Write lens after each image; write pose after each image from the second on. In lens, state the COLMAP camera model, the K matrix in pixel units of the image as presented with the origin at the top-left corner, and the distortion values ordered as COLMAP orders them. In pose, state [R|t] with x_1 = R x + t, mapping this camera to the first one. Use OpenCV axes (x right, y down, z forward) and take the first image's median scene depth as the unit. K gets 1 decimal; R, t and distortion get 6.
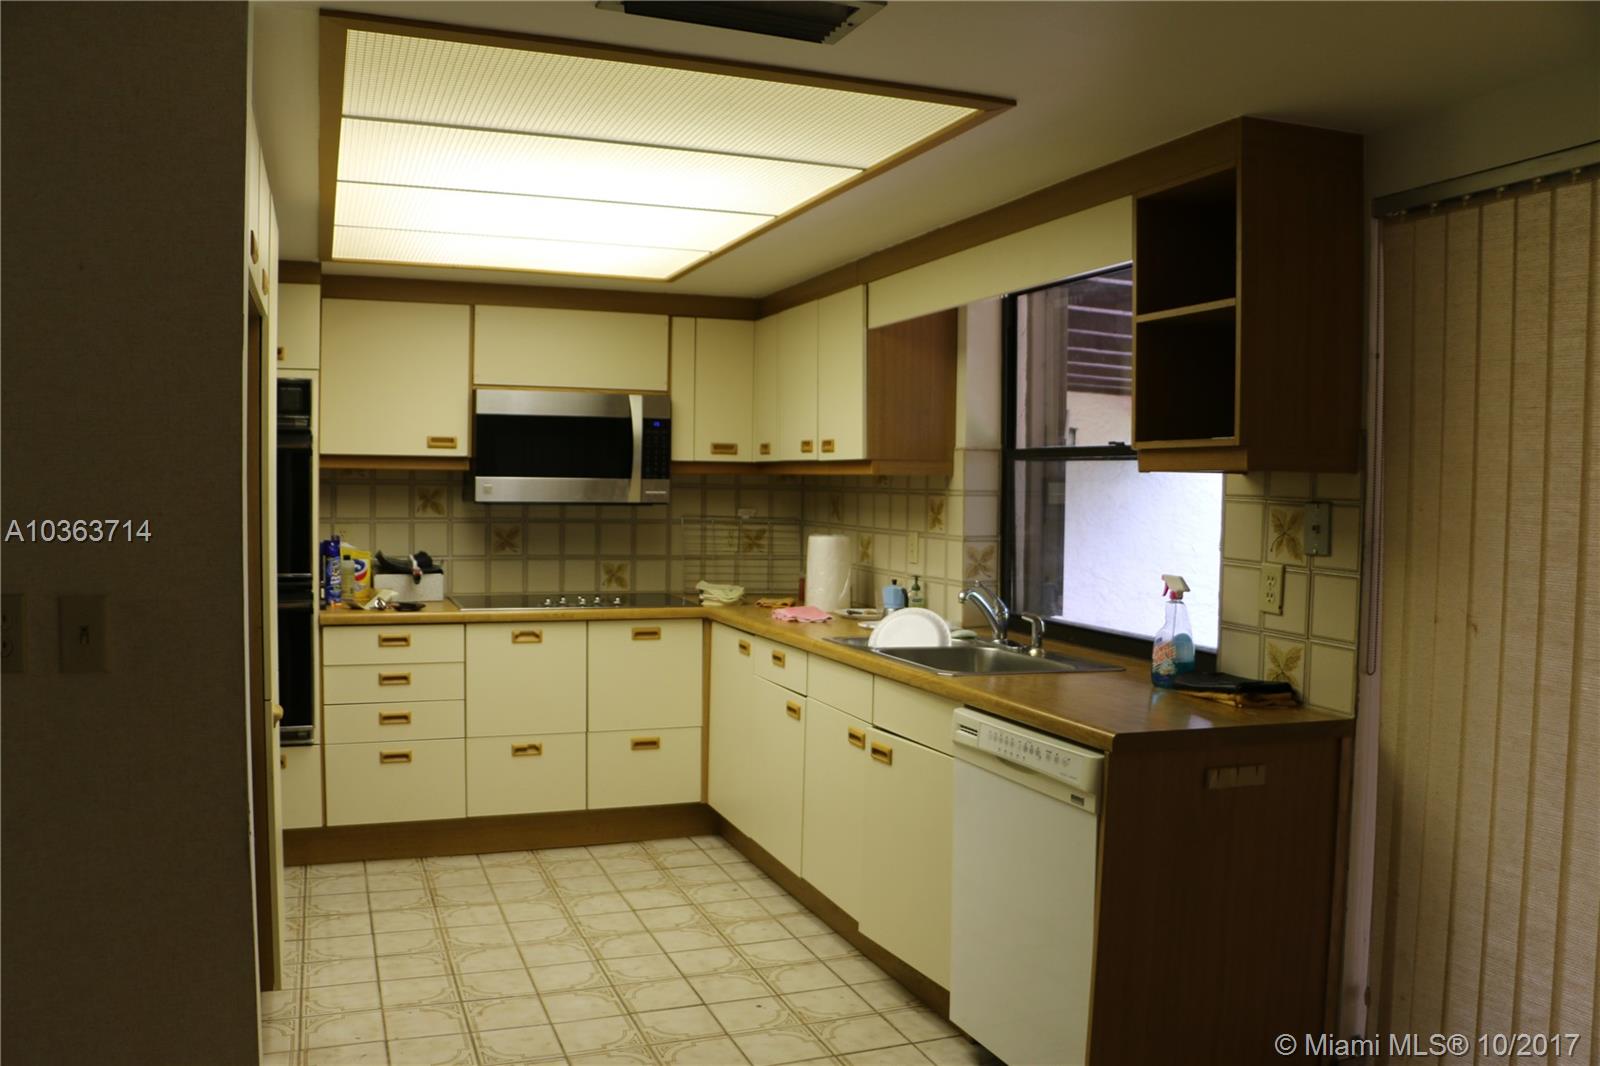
lens RADIAL K [[1300.4, 0, 773.7], [0, 1300.4, 563.6], [0, 0, 1]] dist [-0.181402, 0.129225]
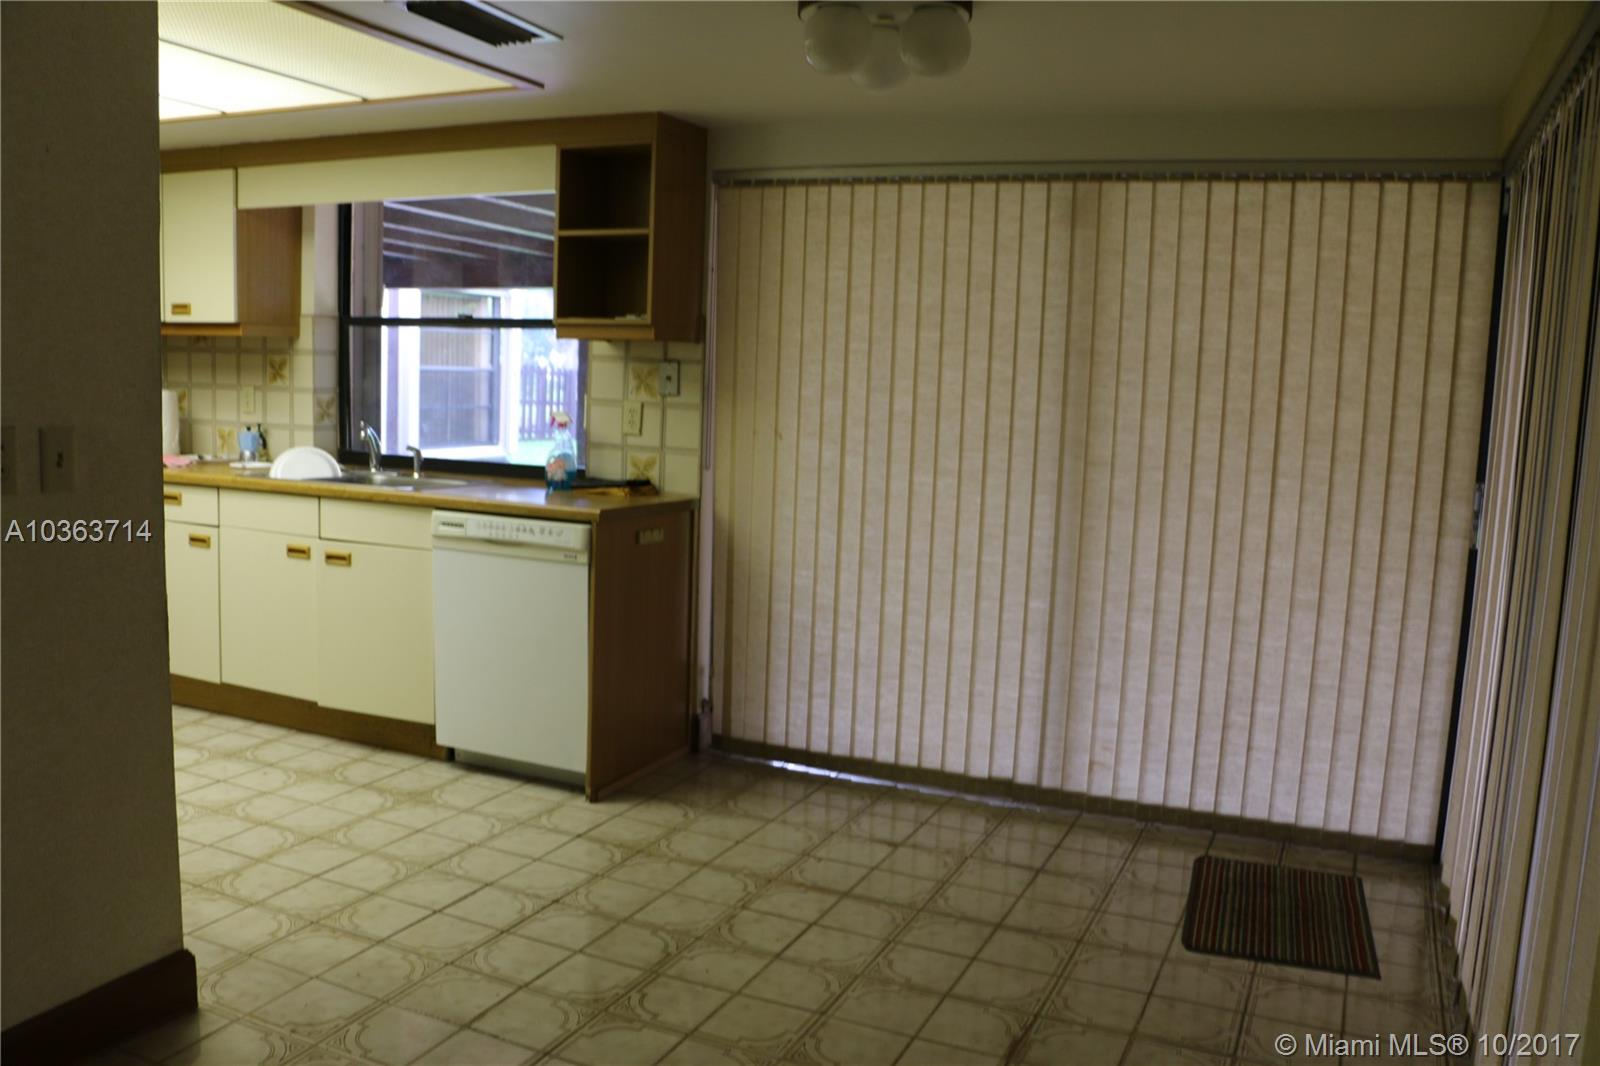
lens RADIAL K [[1300.4, 0, 783.1], [0, 1300.4, 549.6], [0, 0, 1]] dist [-0.181402, 0.129225]
pose [[0.699545, -0.082793, 0.709776, -0.622830], [0.013914, 0.994655, 0.102310, 0.021206], [-0.714453, -0.061694, 0.696958, -0.223968]]
